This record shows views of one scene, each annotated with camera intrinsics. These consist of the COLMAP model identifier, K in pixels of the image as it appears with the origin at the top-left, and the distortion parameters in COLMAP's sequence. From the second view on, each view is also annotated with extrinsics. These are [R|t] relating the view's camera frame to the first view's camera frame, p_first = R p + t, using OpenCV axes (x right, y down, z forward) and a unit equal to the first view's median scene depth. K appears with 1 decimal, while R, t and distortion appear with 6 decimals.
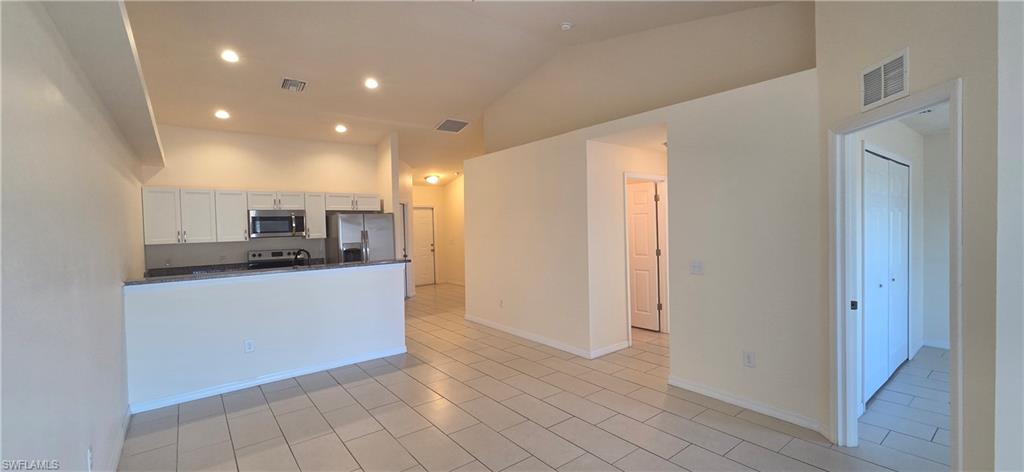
lens RADIAL K [[416.3, 0, 514.0], [0, 416.3, 235.6], [0, 0, 1]] dist [0.001785, -0.000291]
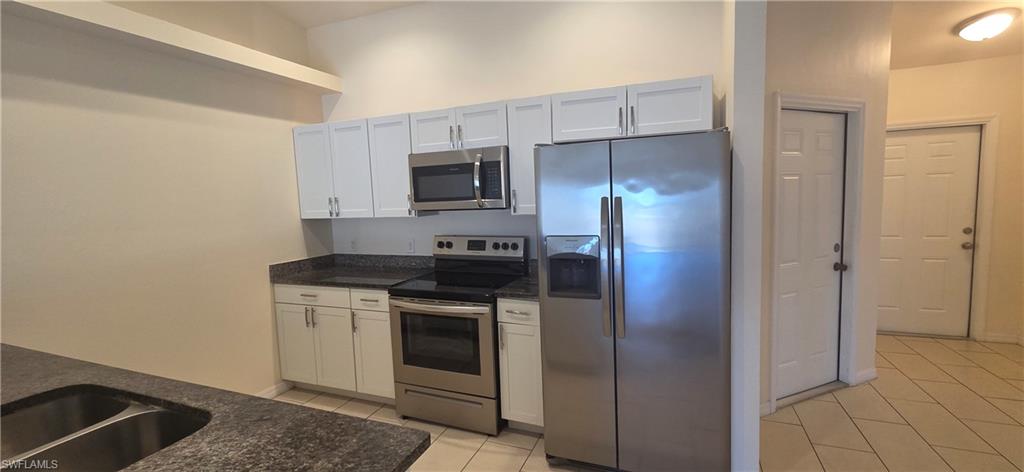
lens RADIAL K [[416.3, 0, 515.1], [0, 416.3, 236.8], [0, 0, 1]] dist [0.001785, -0.000291]
pose [[0.498472, 0.091248, -0.862090, -0.132594], [-0.002846, 0.994612, 0.103630, -0.014611], [0.866901, -0.049203, 0.496046, 0.793180]]
